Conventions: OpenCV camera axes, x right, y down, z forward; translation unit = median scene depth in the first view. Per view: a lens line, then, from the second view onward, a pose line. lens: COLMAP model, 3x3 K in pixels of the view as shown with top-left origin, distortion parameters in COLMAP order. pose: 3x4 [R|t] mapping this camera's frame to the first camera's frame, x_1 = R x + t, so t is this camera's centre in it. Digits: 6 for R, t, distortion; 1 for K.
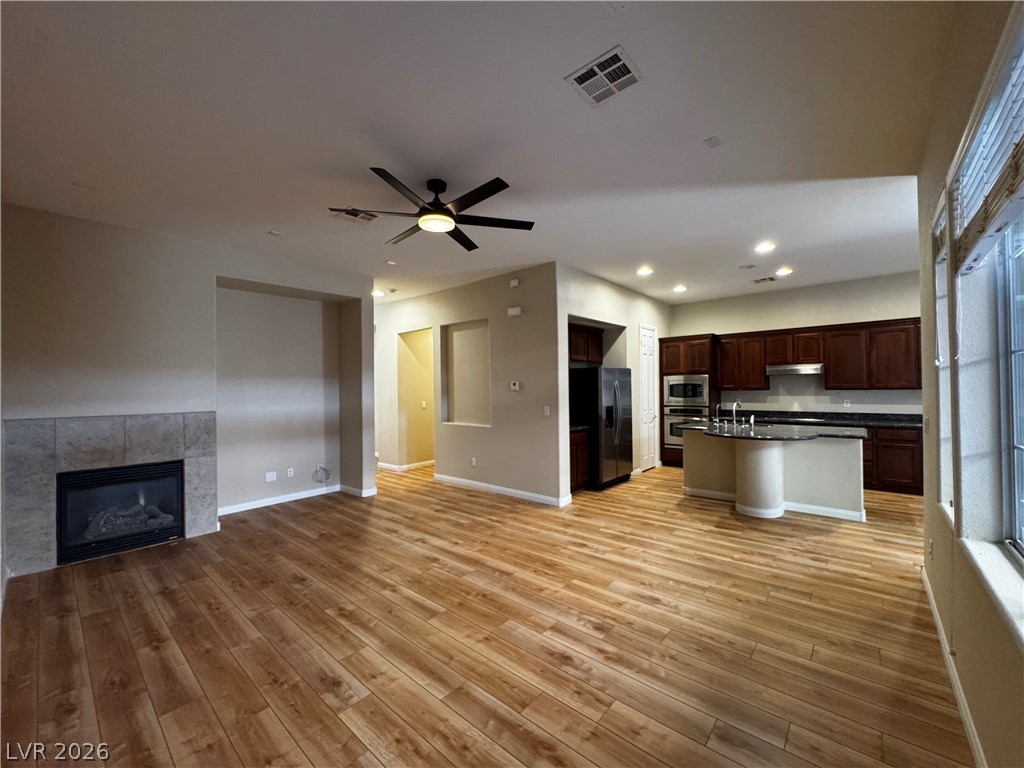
lens RADIAL K [[407.6, 0, 511.1], [0, 407.6, 384.3], [0, 0, 1]] dist [-0.001415, -0.000375]
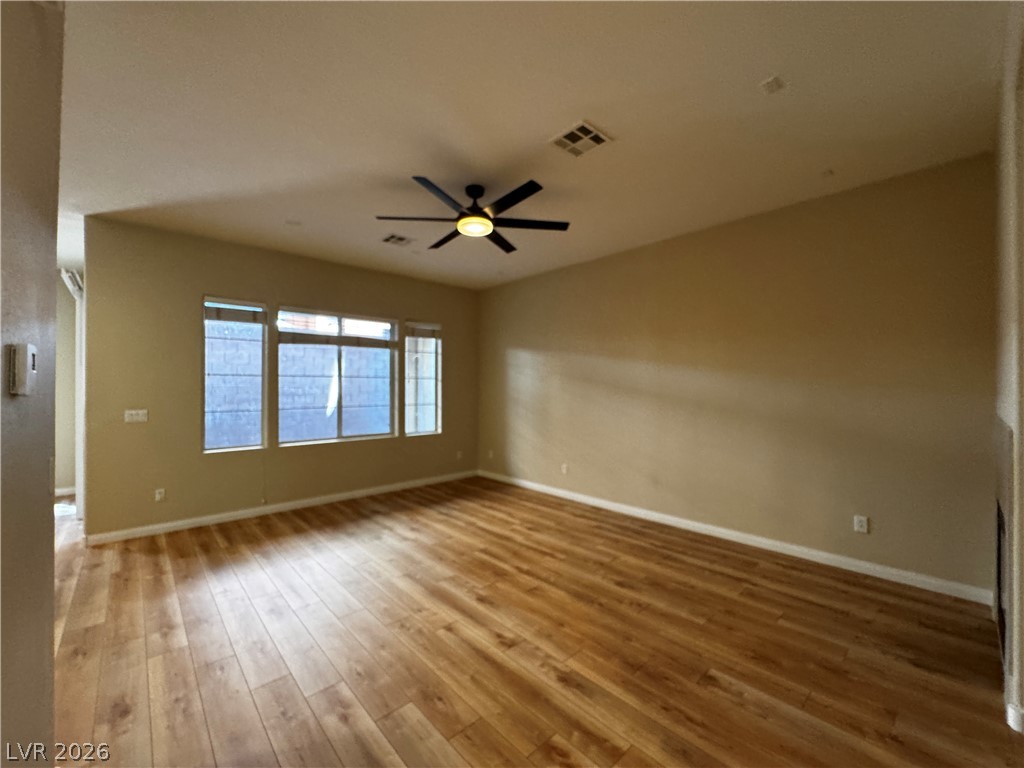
lens RADIAL K [[410.9, 0, 511.0], [0, 410.9, 384.6], [0, 0, 1]] dist [-0.002785, -0.000337]
pose [[-0.993681, 0.015104, 0.111219, -0.313348], [0.013509, 0.999795, -0.015080, 0.022110], [-0.111424, -0.013482, -0.993682, 1.661640]]
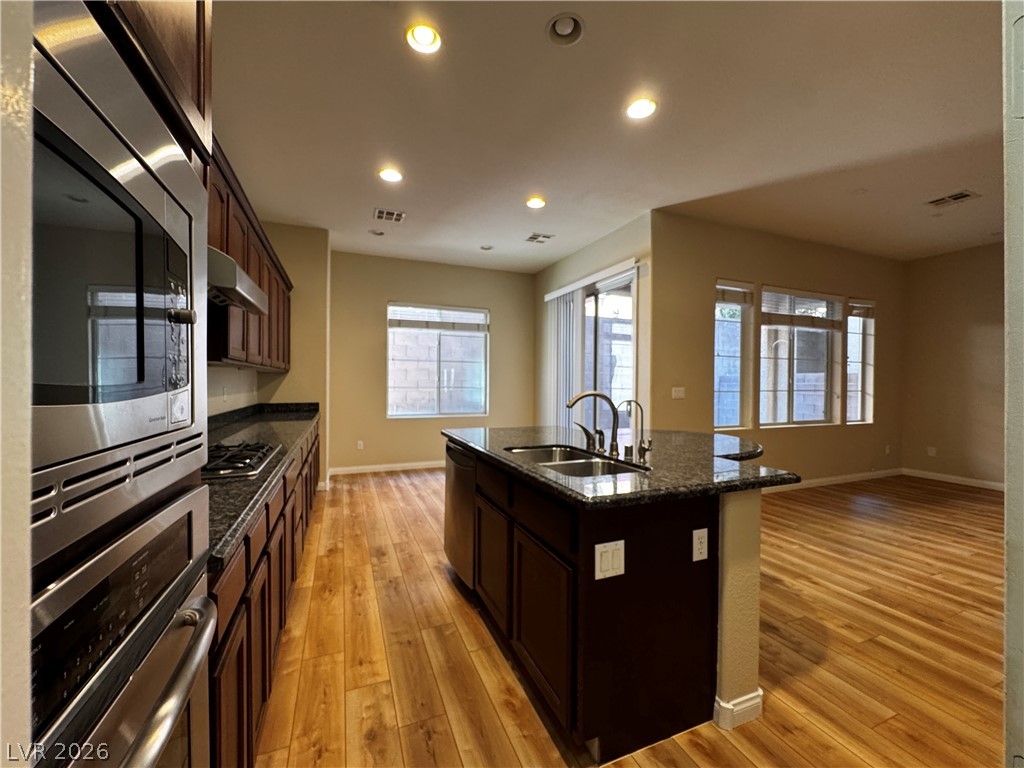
lens RADIAL K [[411.6, 0, 512.0], [0, 411.6, 384.0], [0, 0, 1]] dist [-0.001033, -0.000193]
pose [[-0.896104, 0.008693, 0.443759, 0.652455], [0.003918, 0.999924, -0.011677, 0.059648], [-0.443827, -0.008725, -0.896070, 1.941804]]
